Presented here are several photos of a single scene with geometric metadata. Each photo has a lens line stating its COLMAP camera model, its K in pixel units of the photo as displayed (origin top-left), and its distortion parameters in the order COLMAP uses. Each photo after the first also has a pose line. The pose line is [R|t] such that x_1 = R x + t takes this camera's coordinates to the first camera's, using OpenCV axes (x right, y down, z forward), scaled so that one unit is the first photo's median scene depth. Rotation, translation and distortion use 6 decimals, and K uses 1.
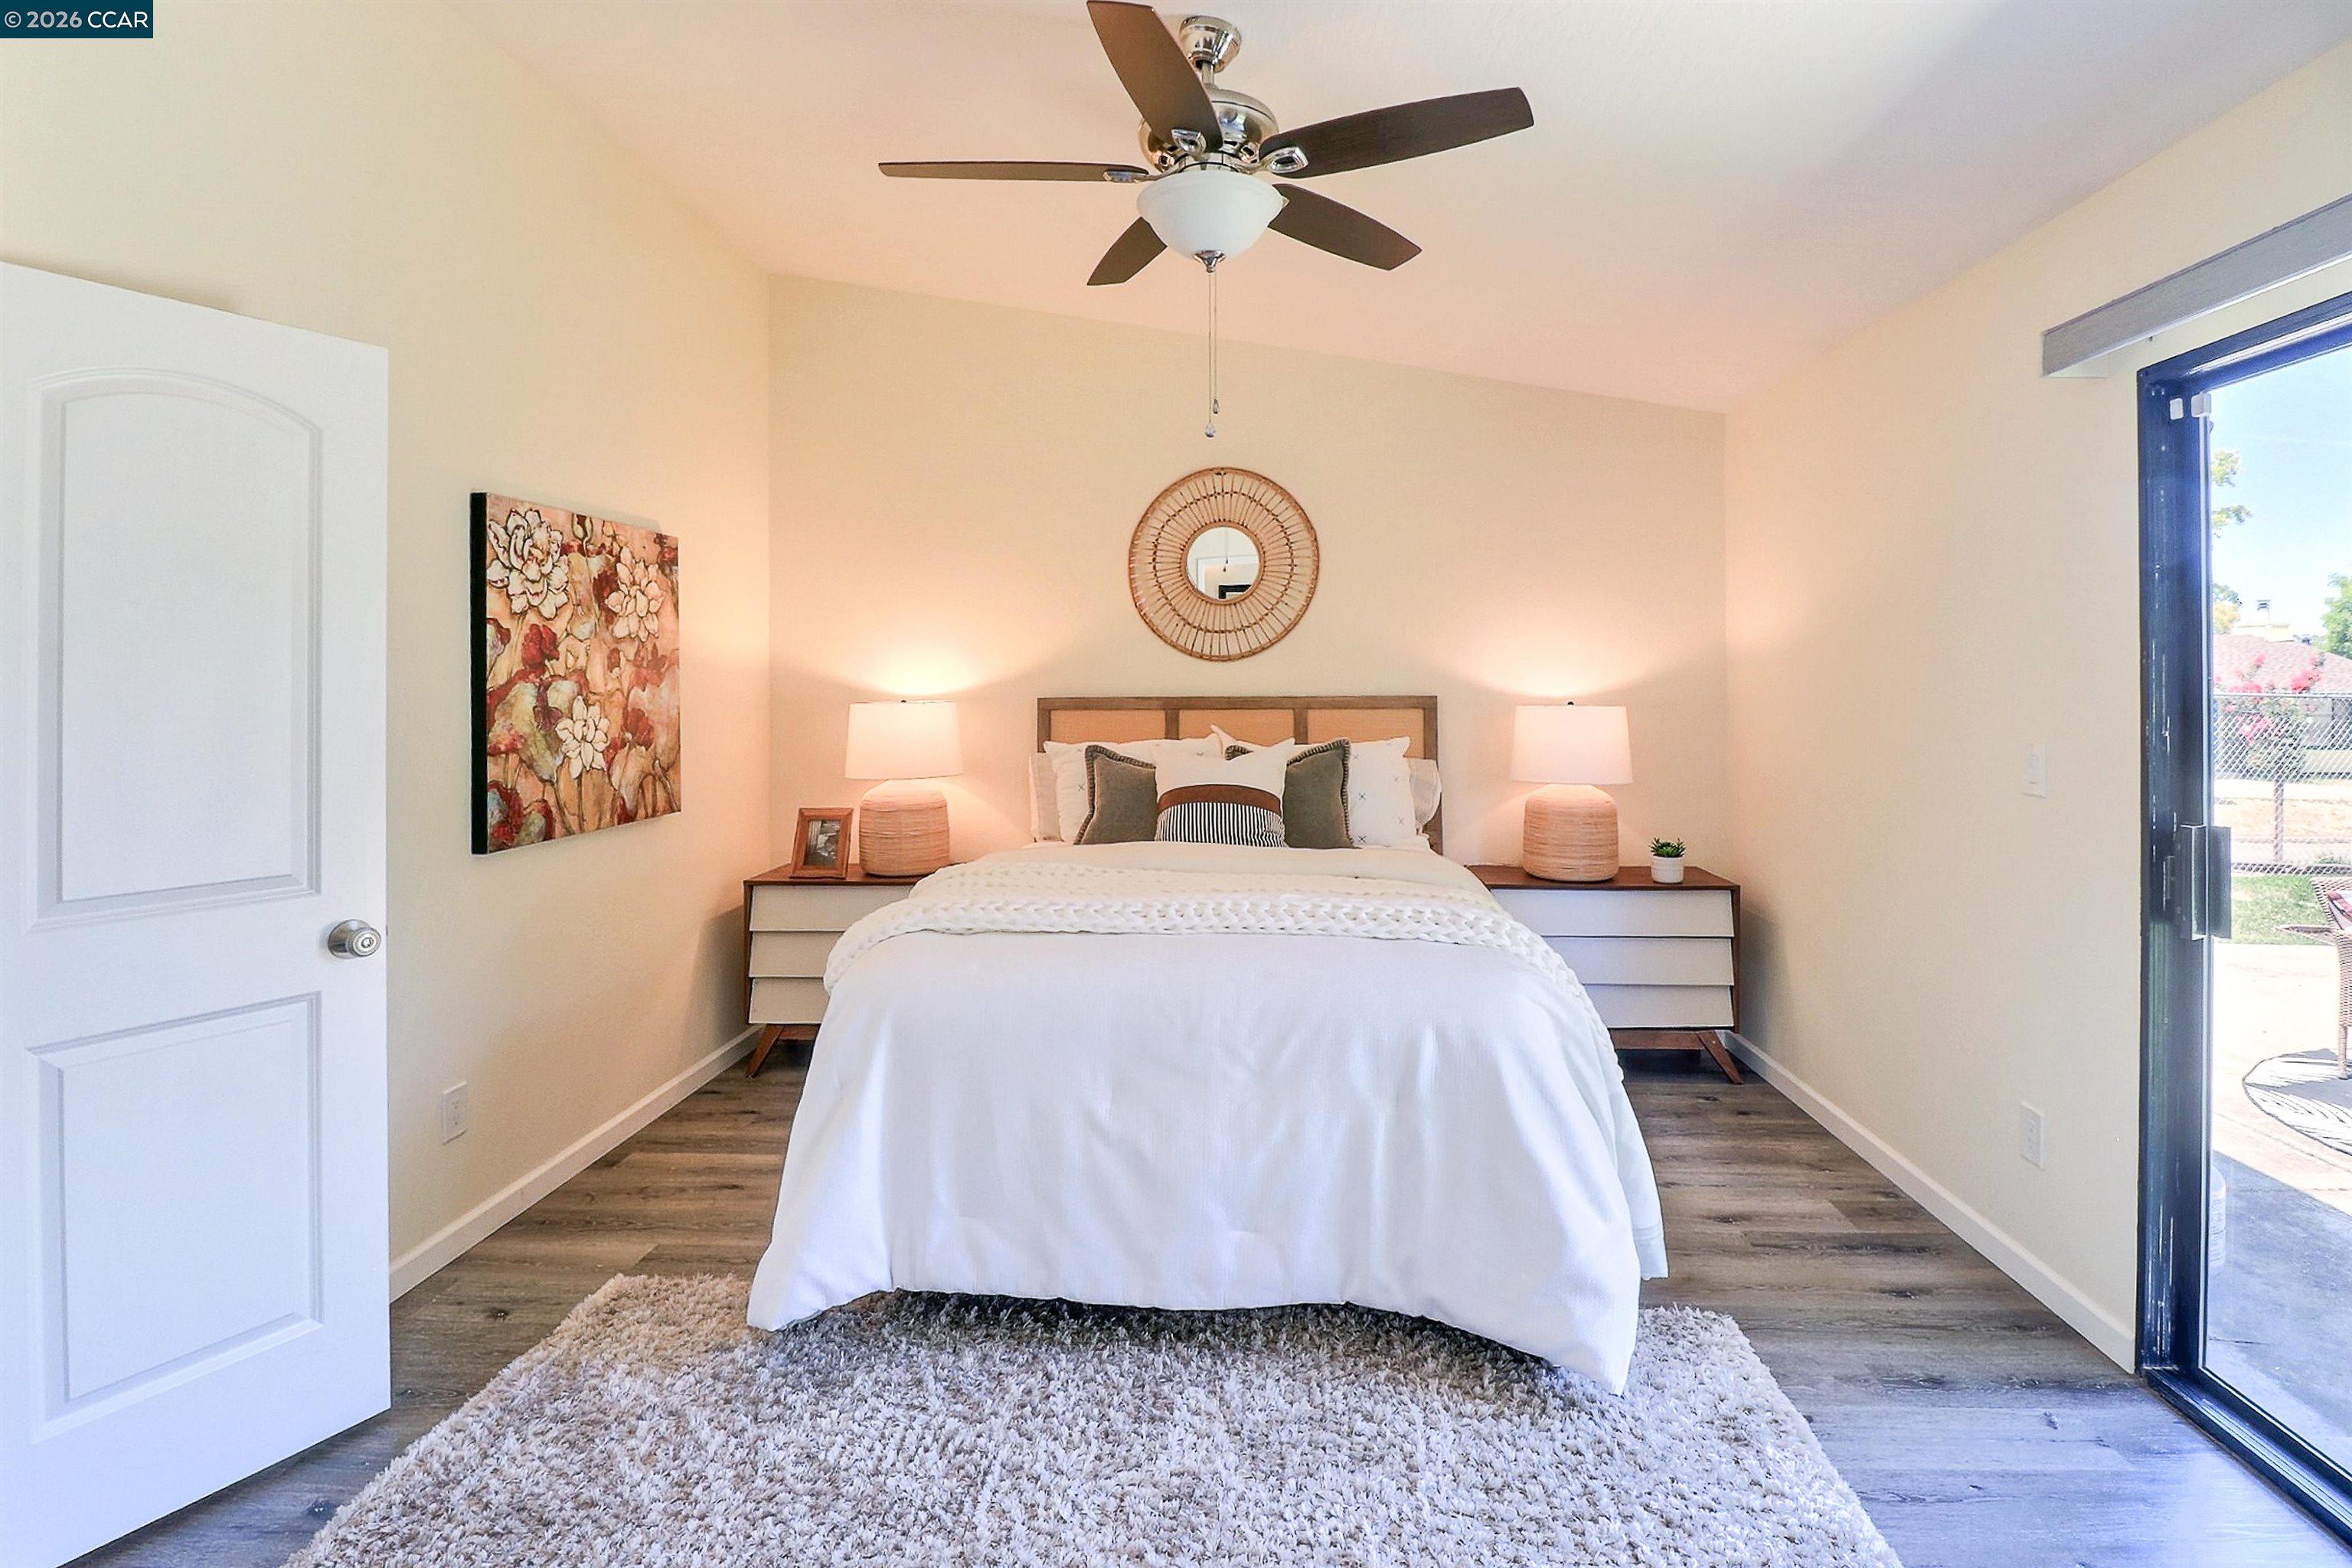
lens RADIAL K [[1126.2, 0, 1178.3], [0, 1126.2, 704.5], [0, 0, 1]] dist [-0.001271, -0.012892]
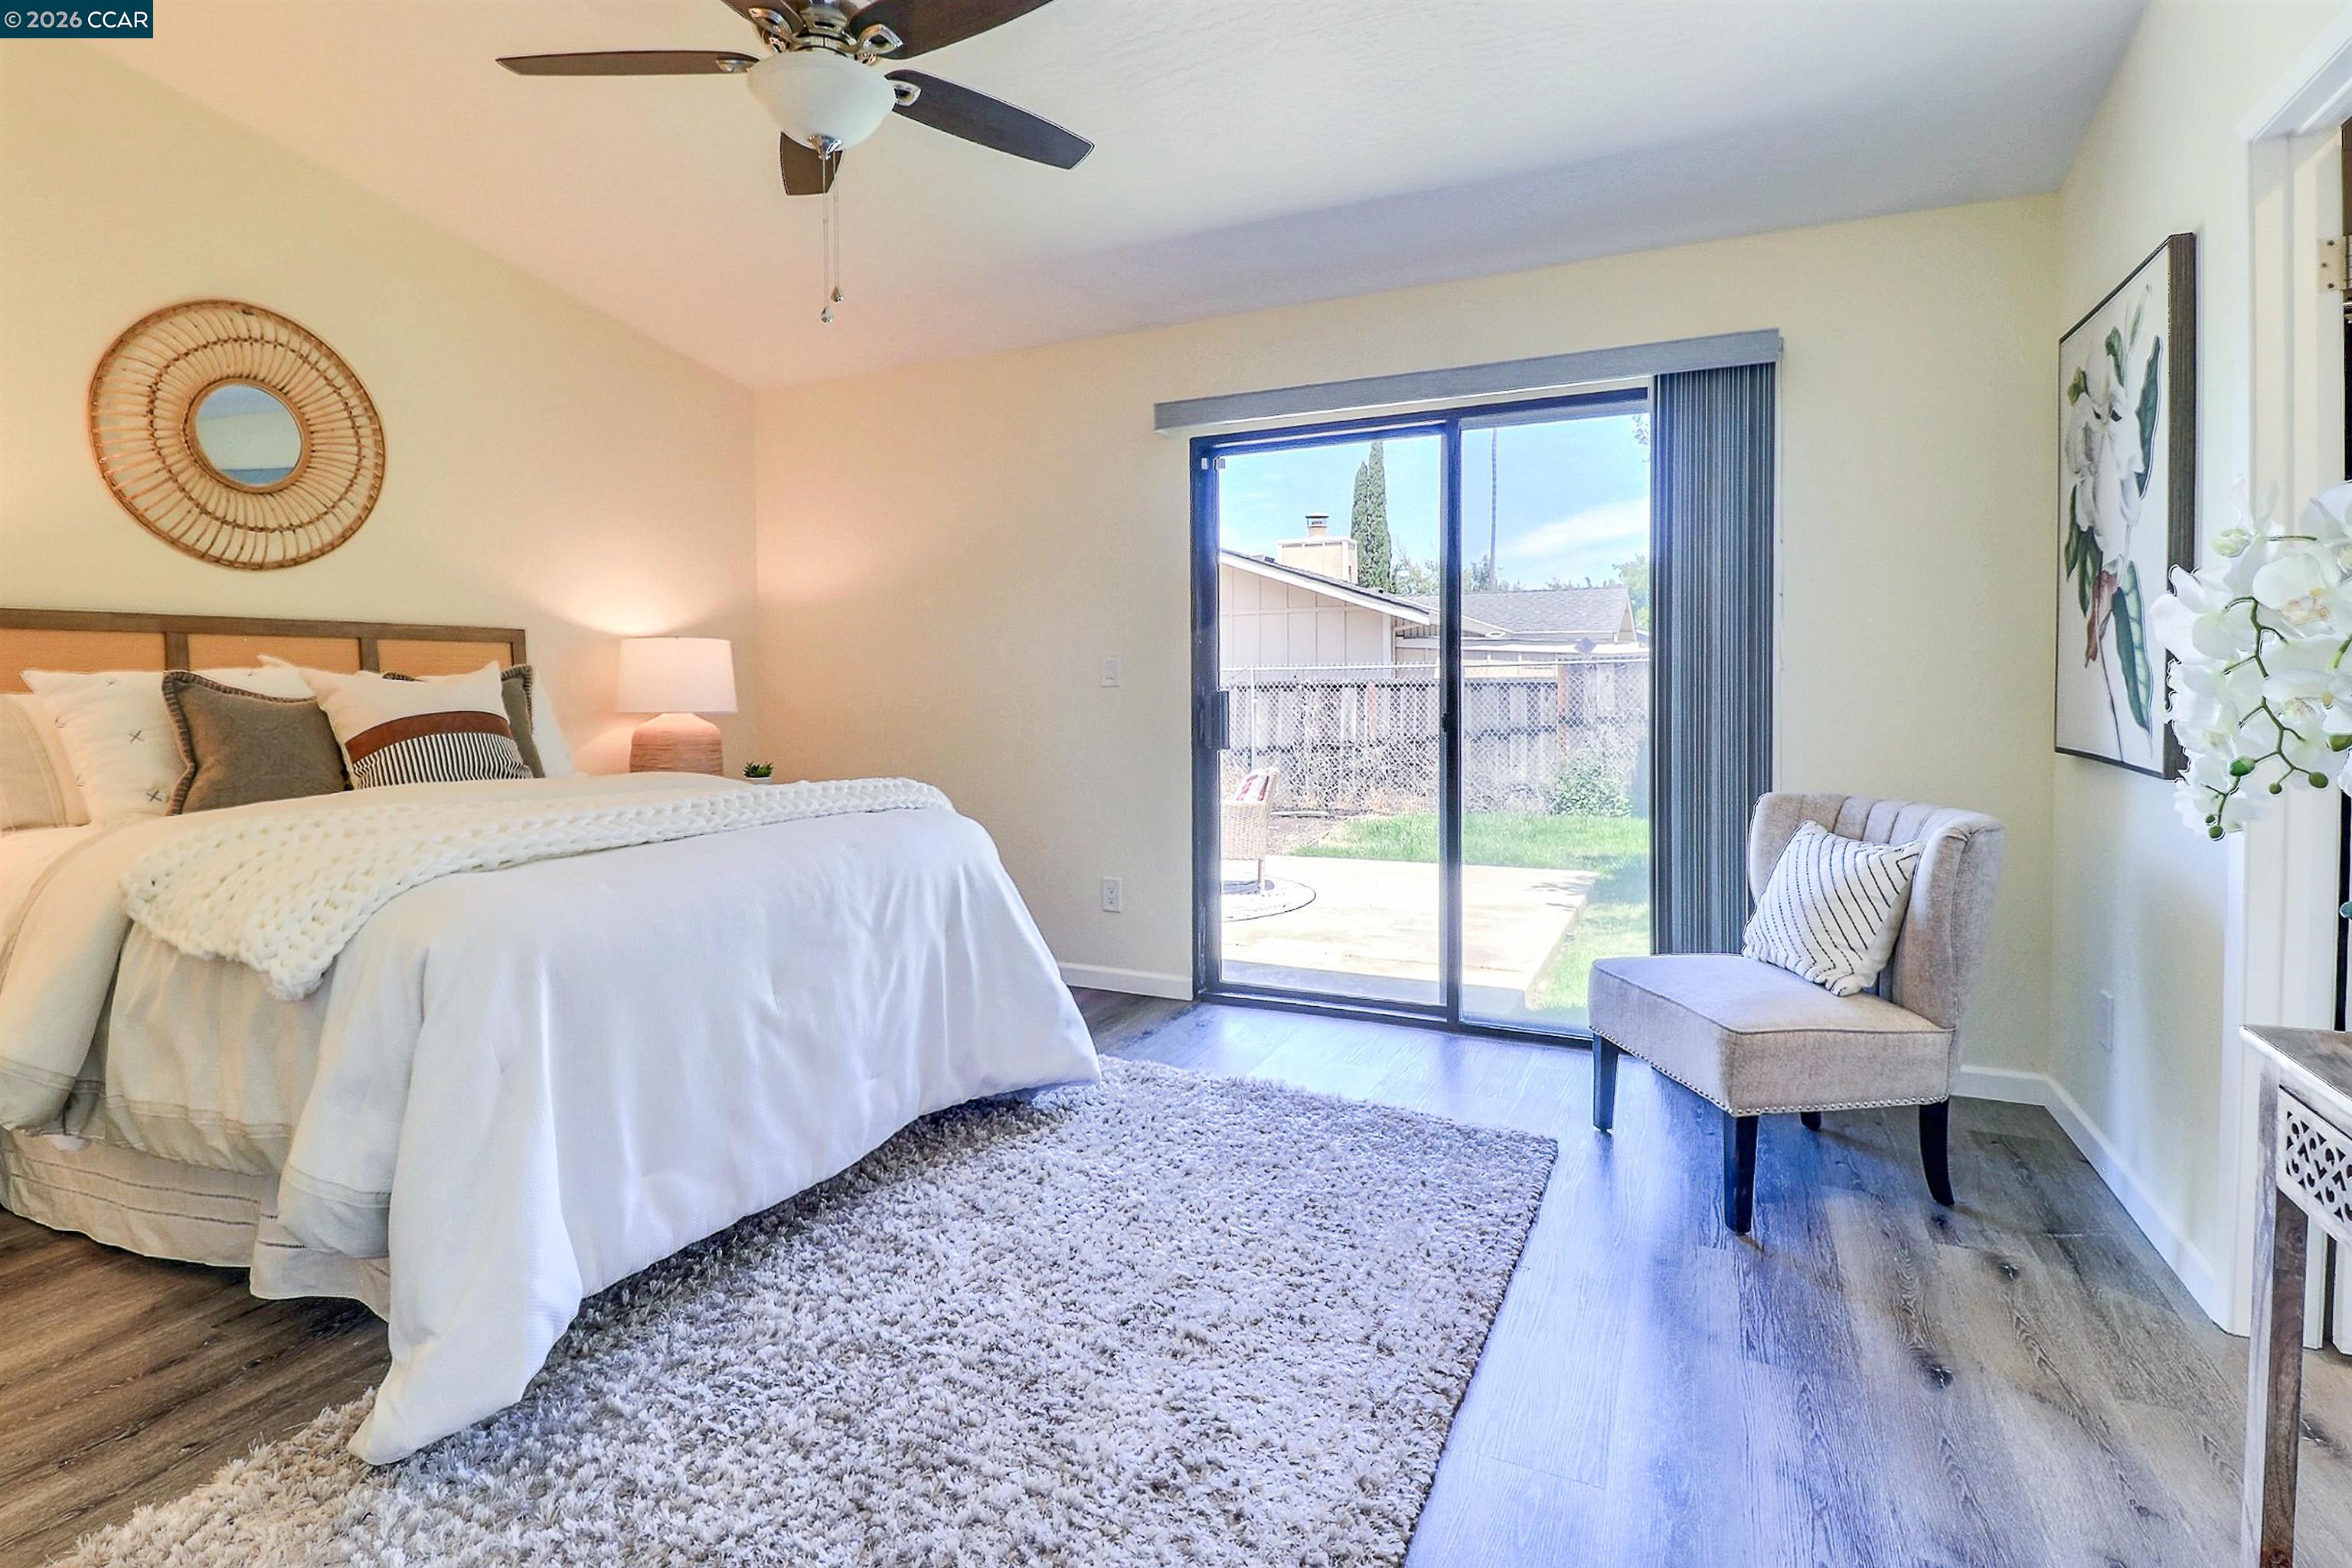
lens RADIAL K [[1132.1, 0, 1184.7], [0, 1132.1, 731.2], [0, 0, 1]] dist [0.001765, -0.012340]
pose [[0.380405, -0.039759, 0.923965, -0.803463], [0.017965, 0.999205, 0.035601, 0.100747], [-0.924646, 0.003056, 0.380816, 0.303899]]
